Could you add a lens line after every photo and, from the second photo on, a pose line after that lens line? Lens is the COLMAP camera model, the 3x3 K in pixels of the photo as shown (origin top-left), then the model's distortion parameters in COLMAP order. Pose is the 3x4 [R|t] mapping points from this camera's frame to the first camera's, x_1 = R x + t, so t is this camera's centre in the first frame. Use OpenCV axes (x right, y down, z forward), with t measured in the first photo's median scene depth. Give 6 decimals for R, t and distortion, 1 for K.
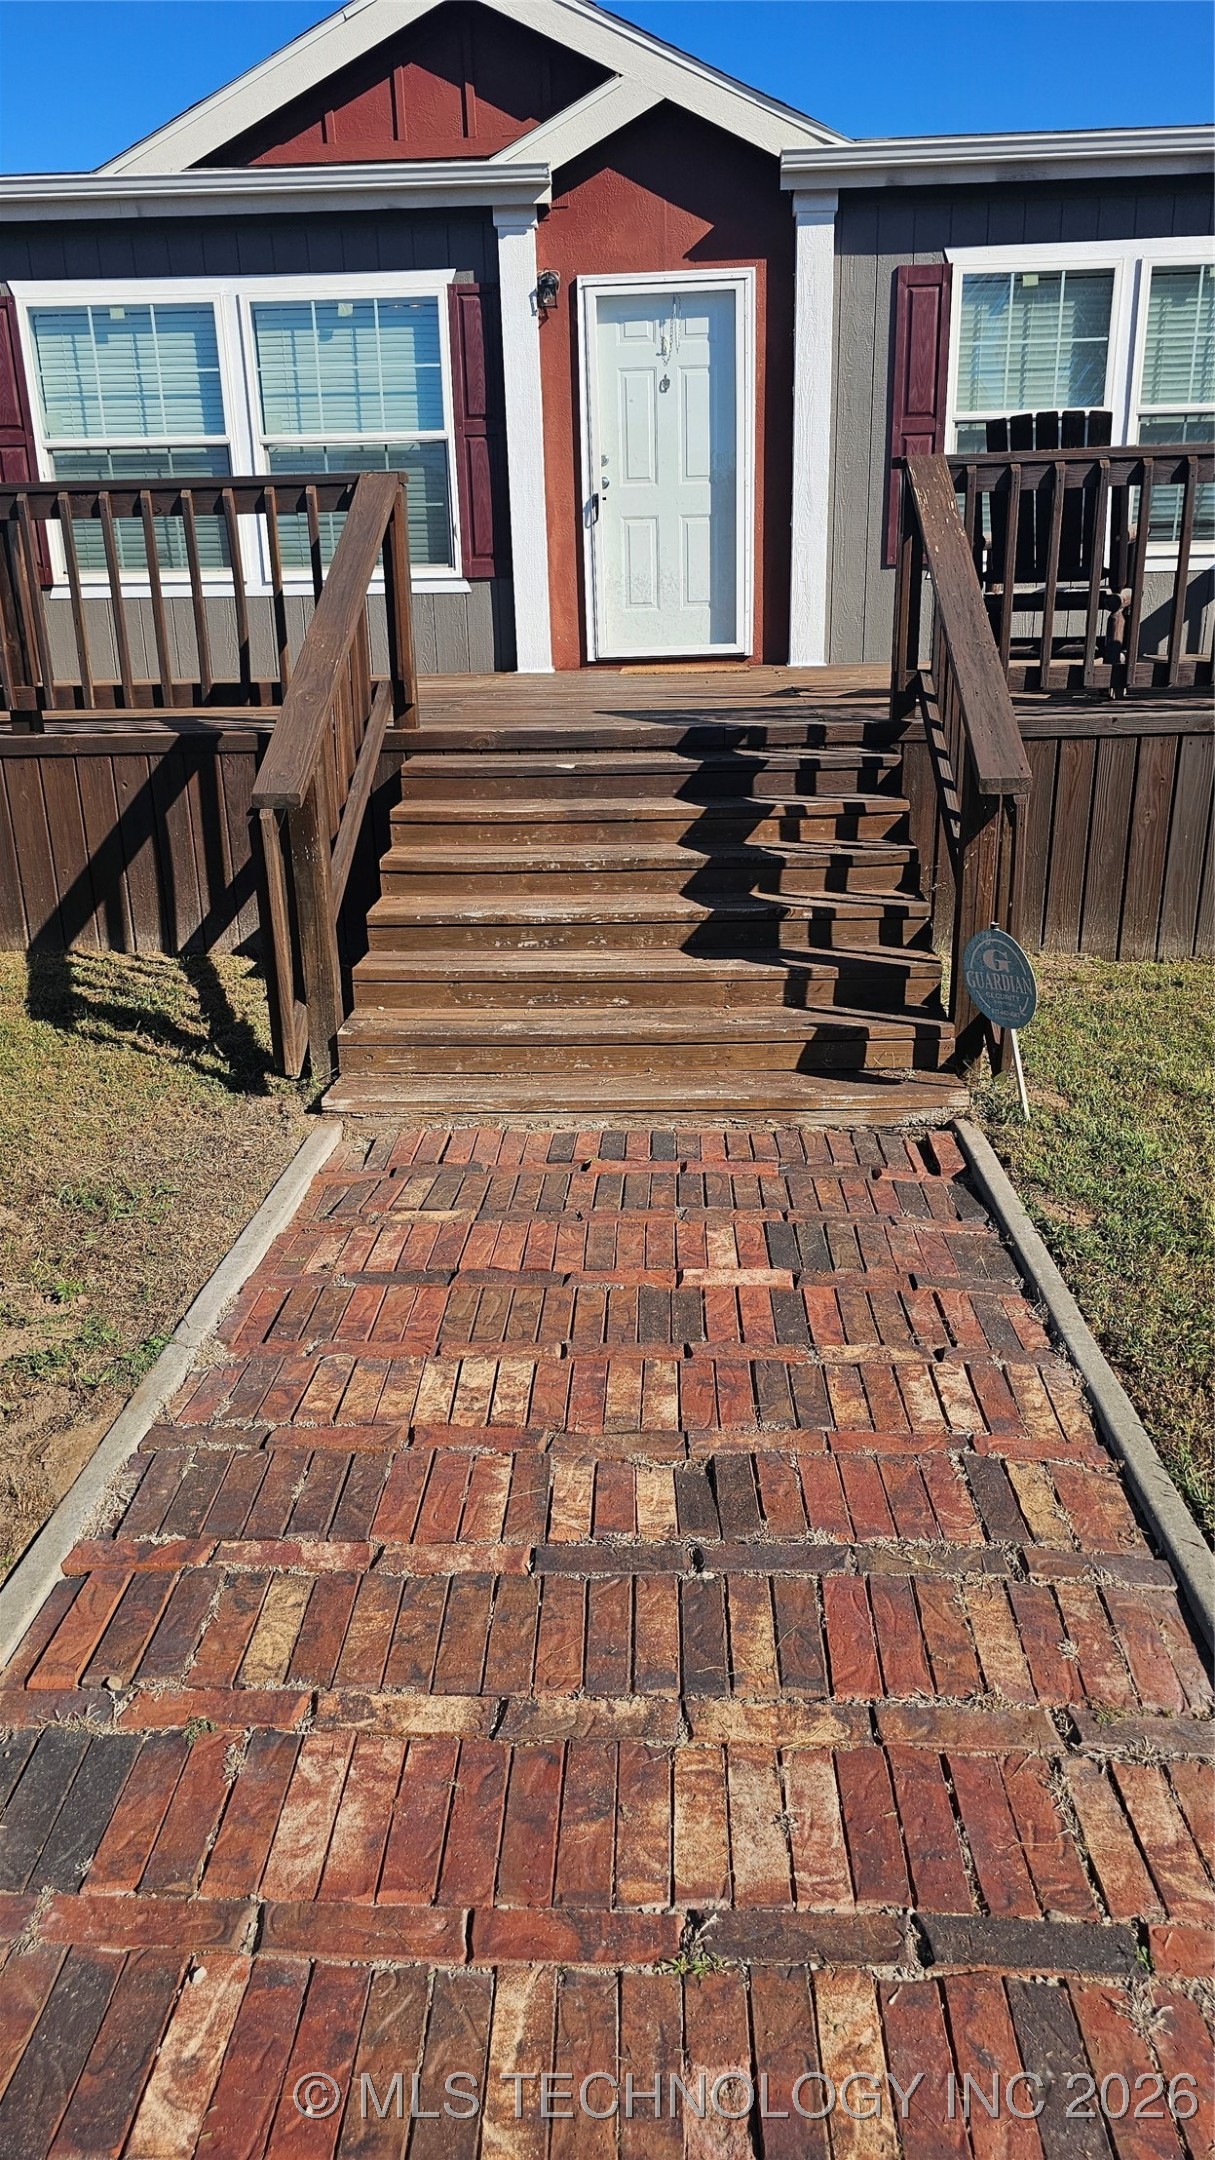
lens RADIAL K [[1451.3, 0, 600.2], [0, 1451.3, 1095.1], [0, 0, 1]] dist [0.046190, -0.035203]
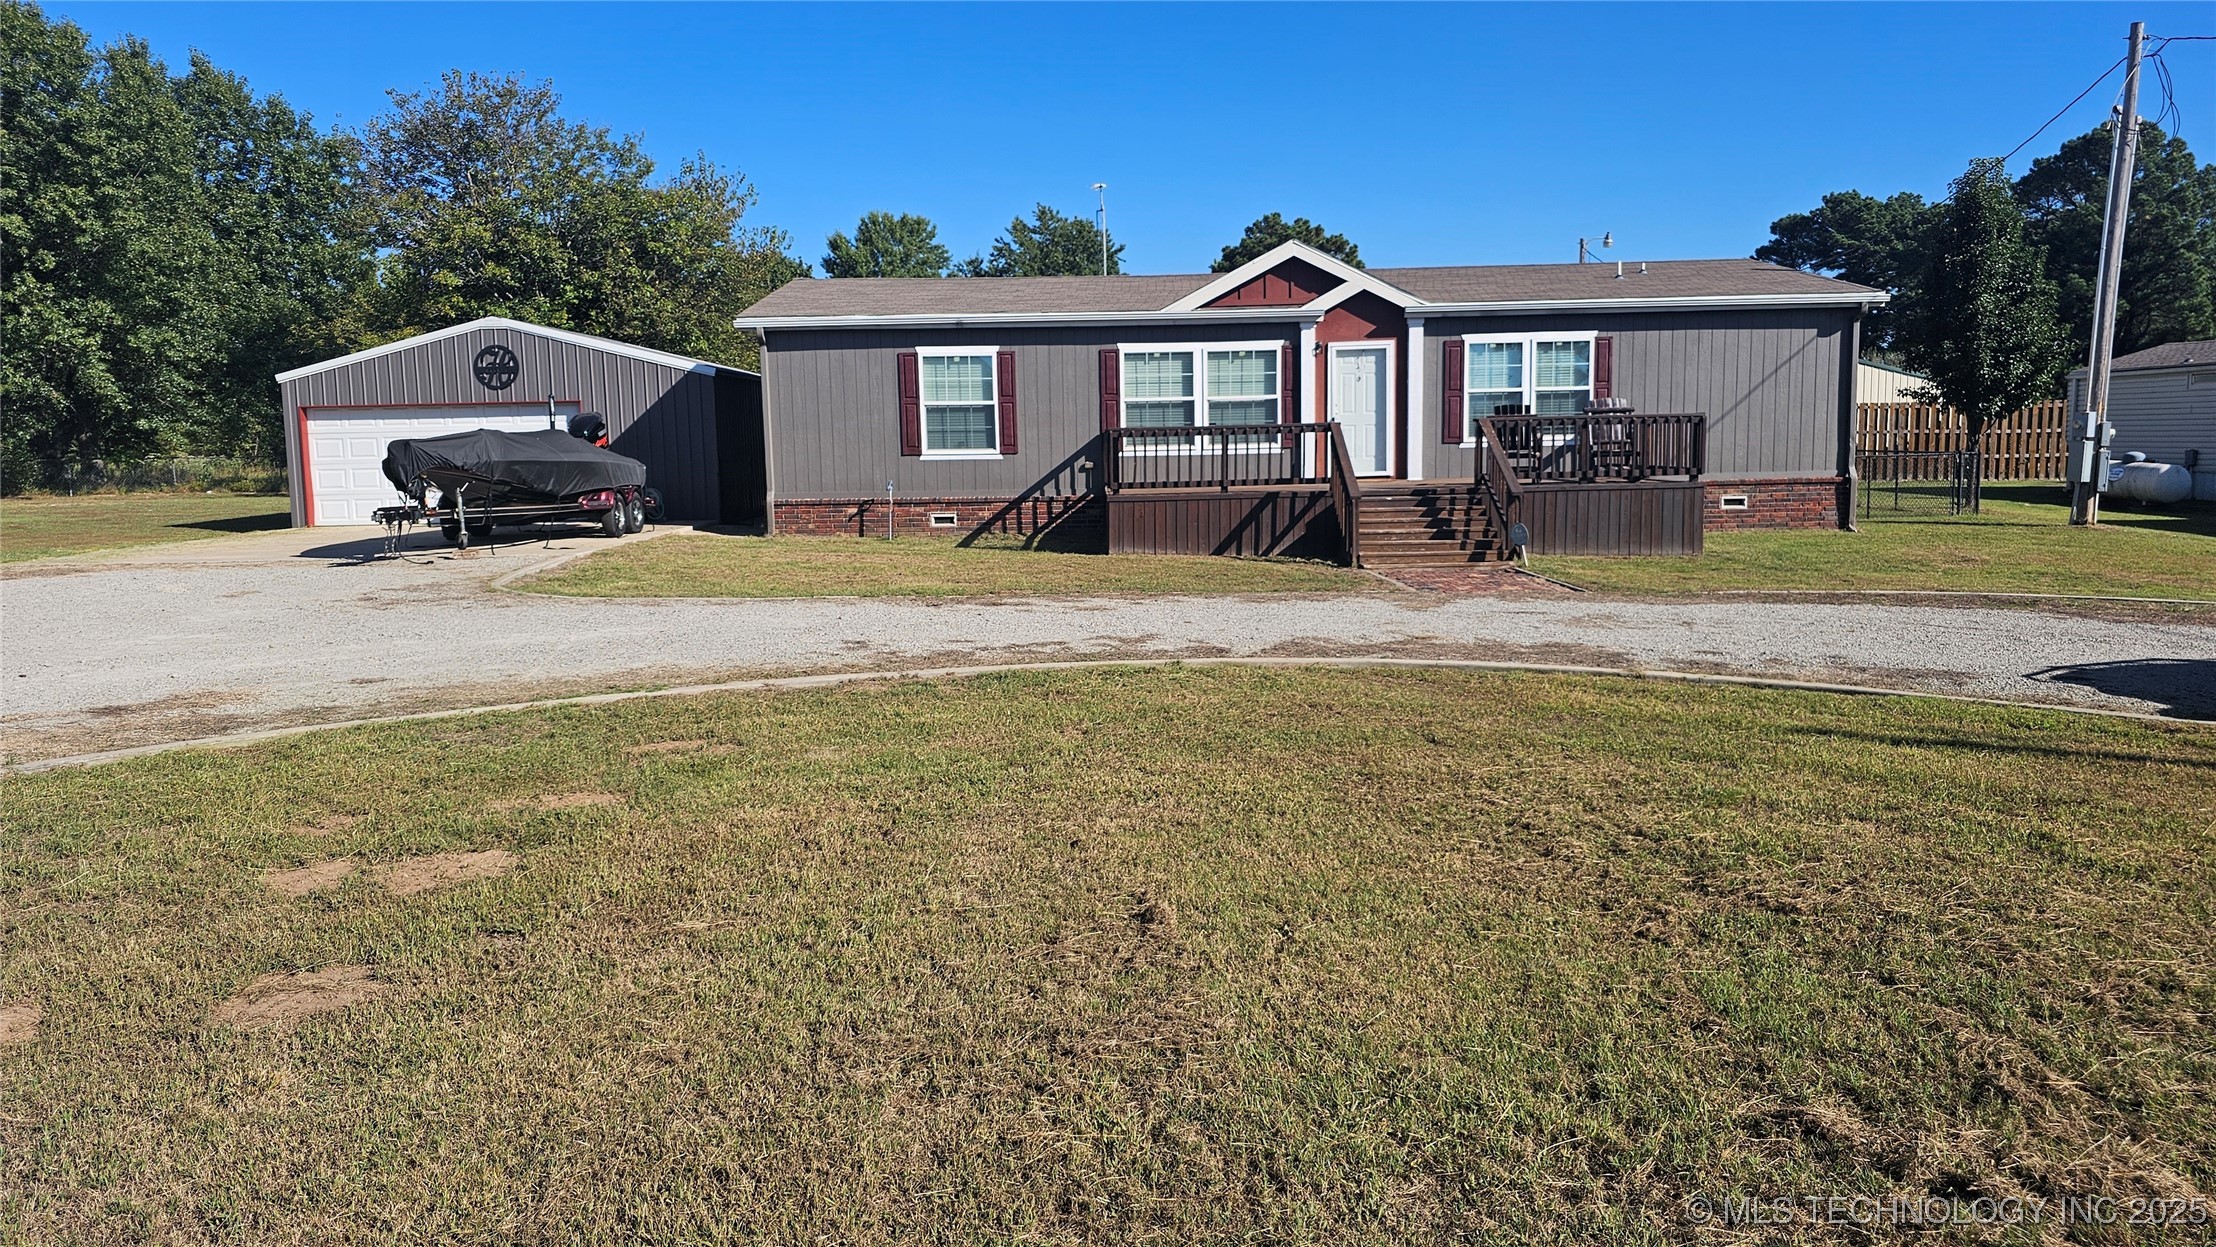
lens RADIAL K [[1488.9, 0, 1090.2], [0, 1488.9, 647.5], [0, 0, 1]] dist [0.046190, -0.035203]
pose [[0.998879, -0.004513, 0.047120, -0.598142], [0.013971, 0.979209, -0.202372, 0.558633], [-0.045227, 0.202803, 0.978174, -1.599917]]
